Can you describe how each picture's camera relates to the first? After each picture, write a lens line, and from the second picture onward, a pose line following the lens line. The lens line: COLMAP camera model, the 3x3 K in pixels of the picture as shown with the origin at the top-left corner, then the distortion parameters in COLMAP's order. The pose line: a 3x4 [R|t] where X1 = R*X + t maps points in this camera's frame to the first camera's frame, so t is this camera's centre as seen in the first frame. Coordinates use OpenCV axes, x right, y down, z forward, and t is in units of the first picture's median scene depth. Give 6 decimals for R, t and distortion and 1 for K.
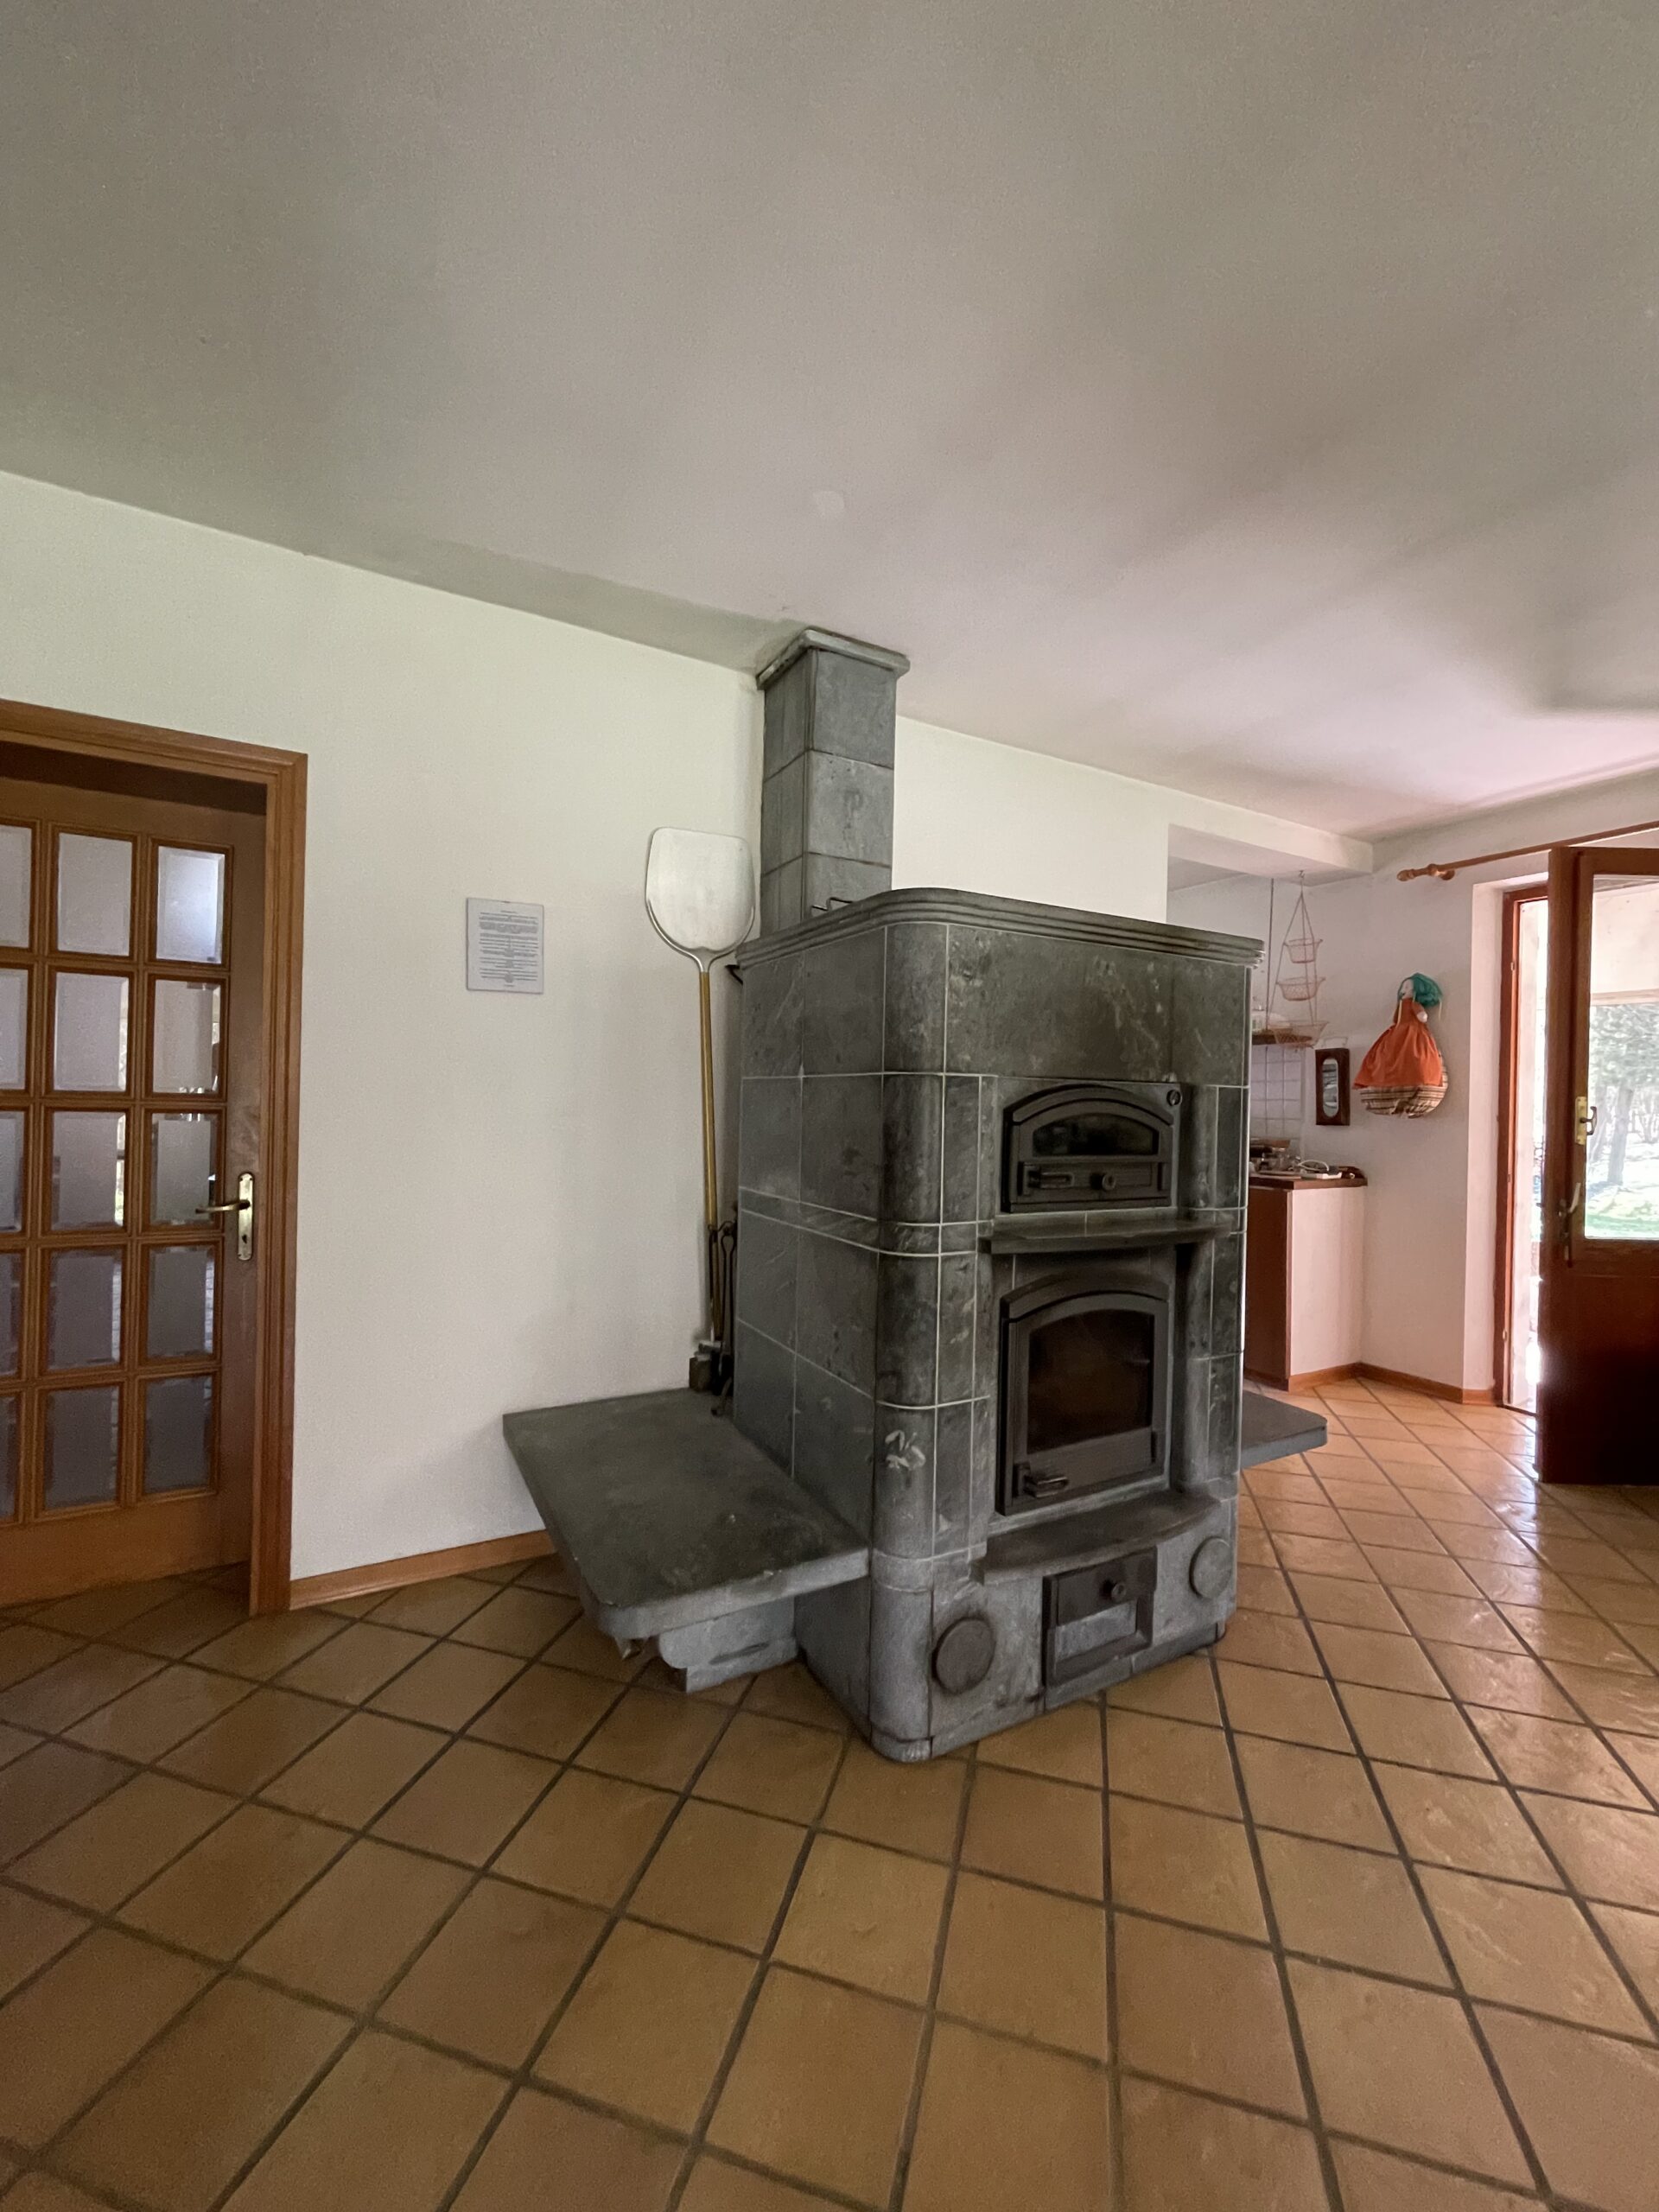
lens RADIAL K [[886.5, 0, 833.6], [0, 886.5, 1104.4], [0, 0, 1]] dist [0.001824, -0.001385]
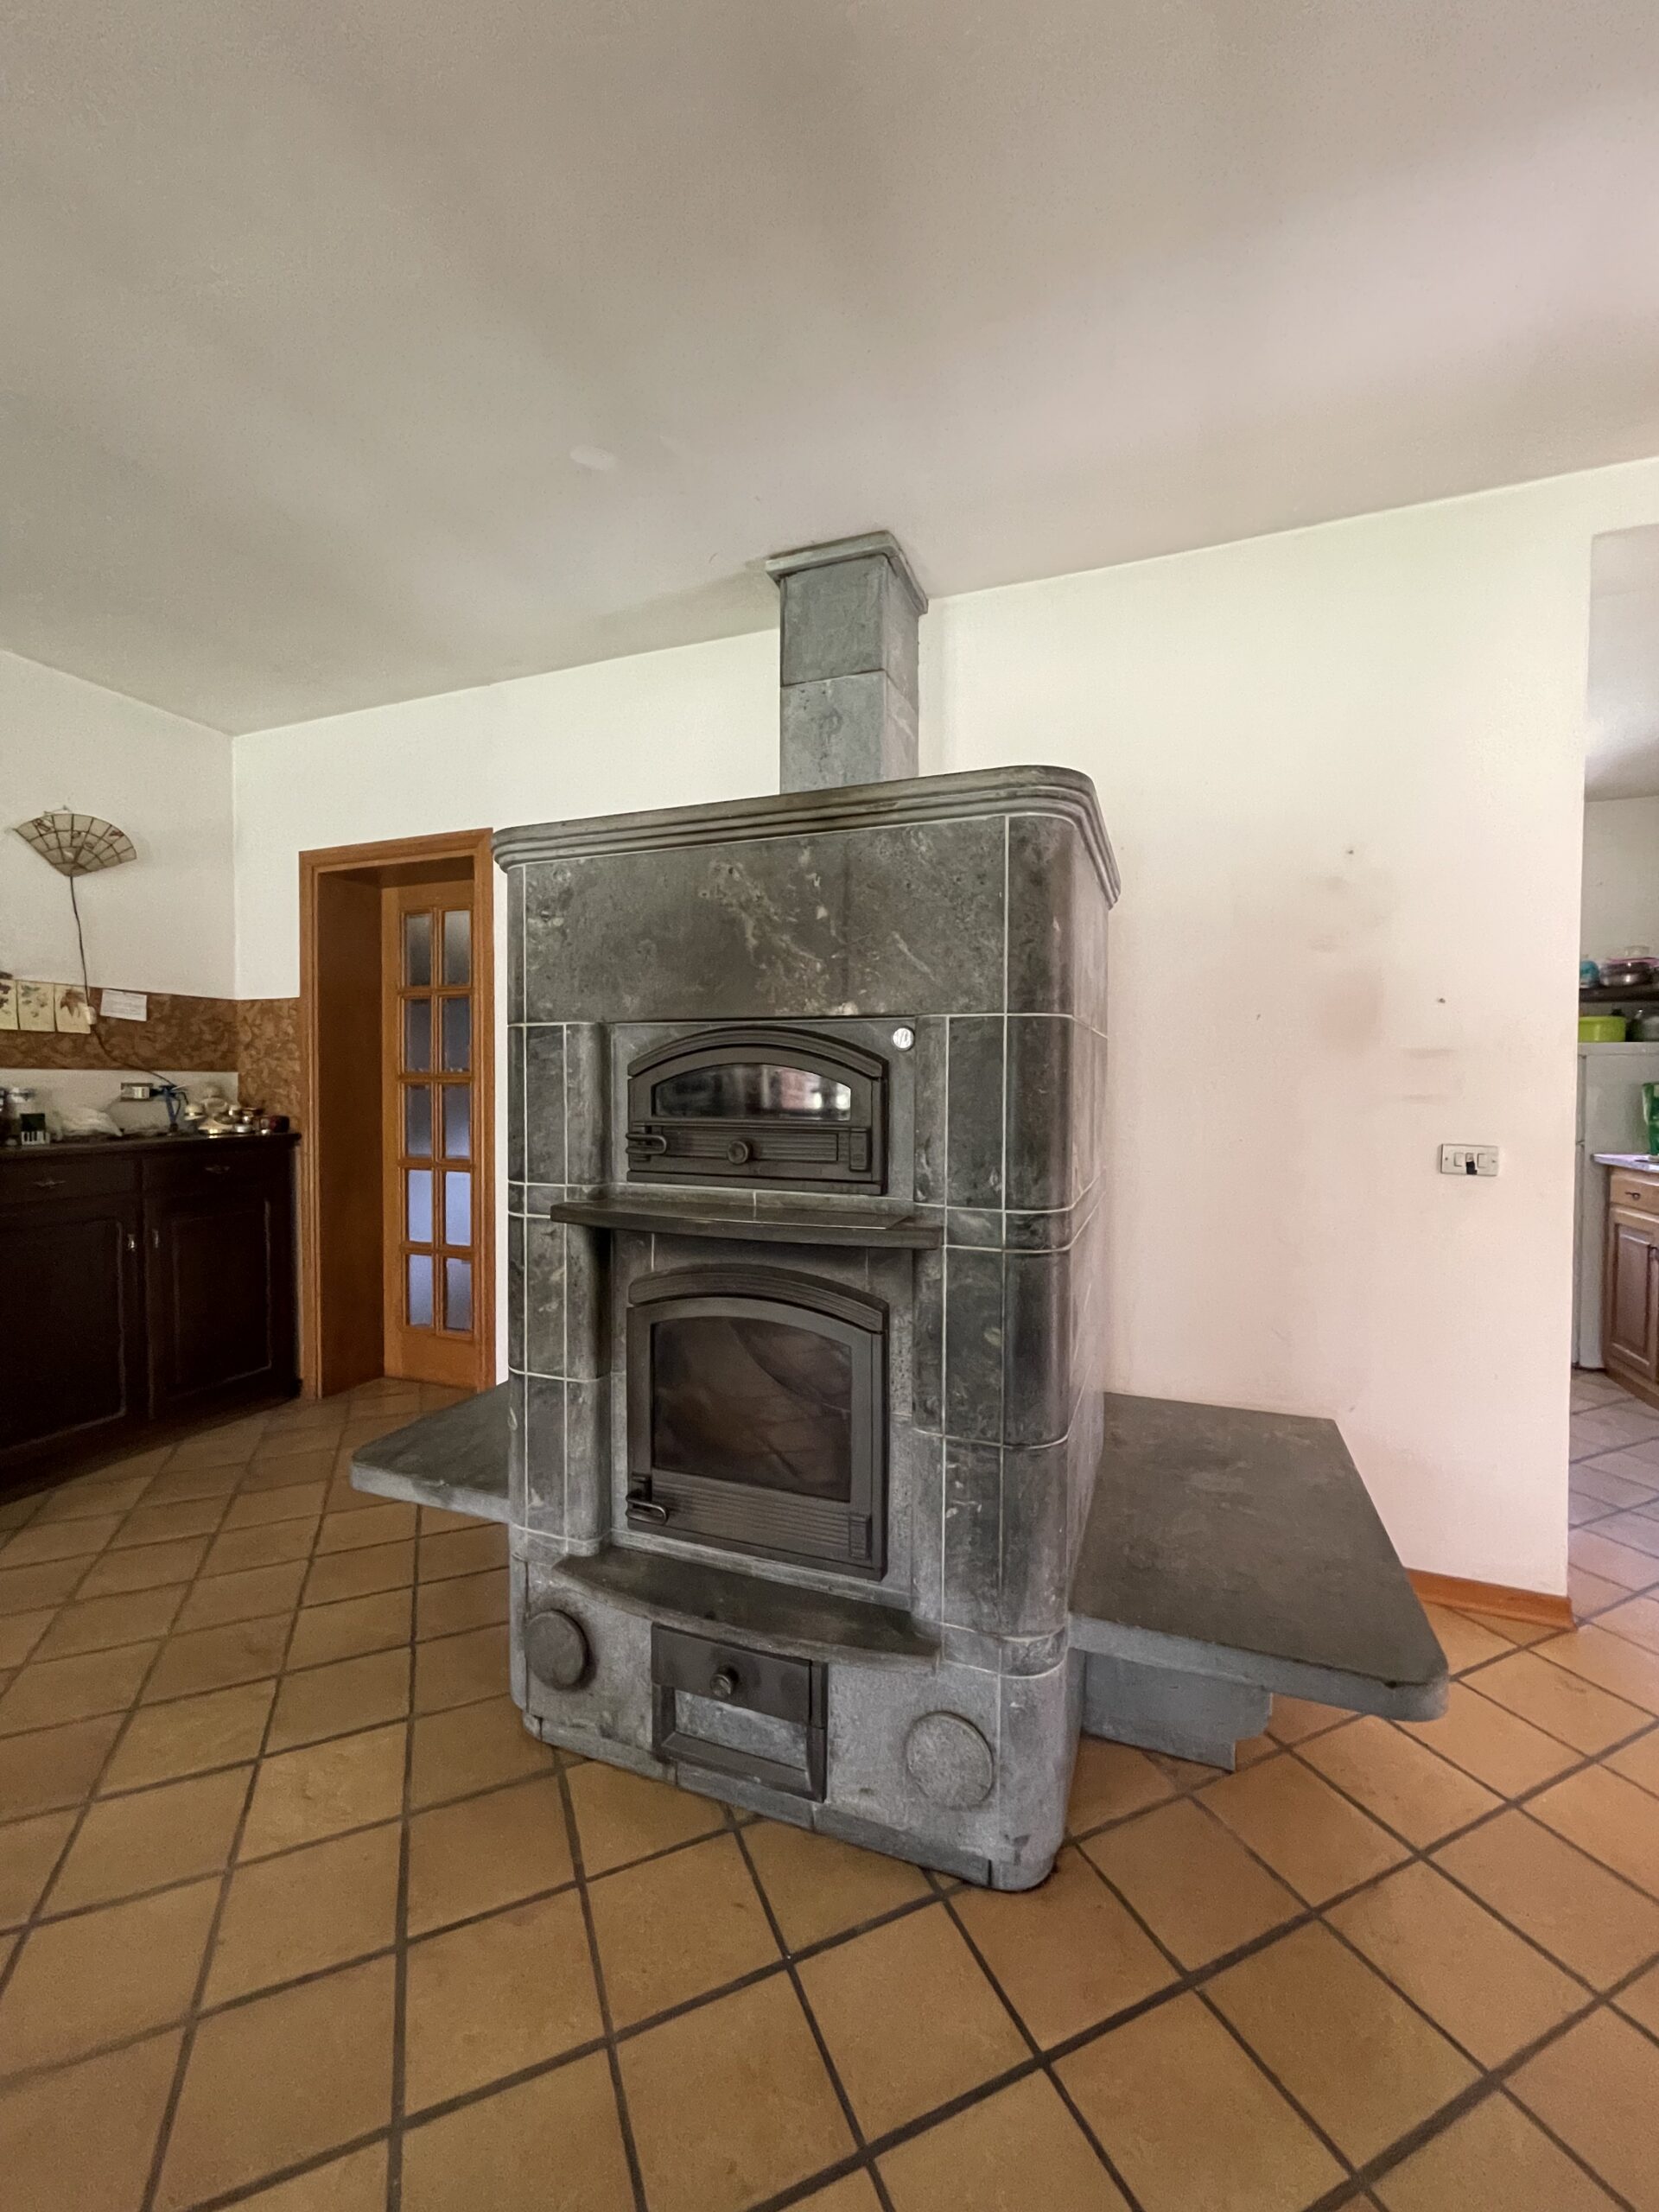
lens RADIAL K [[886.5, 0, 834.8], [0, 886.5, 1104.7], [0, 0, 1]] dist [0.001824, -0.001385]
pose [[0.649071, 0.002599, -0.760723, 1.008532], [0.007522, 0.999923, 0.009834, 0.042196], [0.760691, -0.012105, 0.649002, 0.606705]]
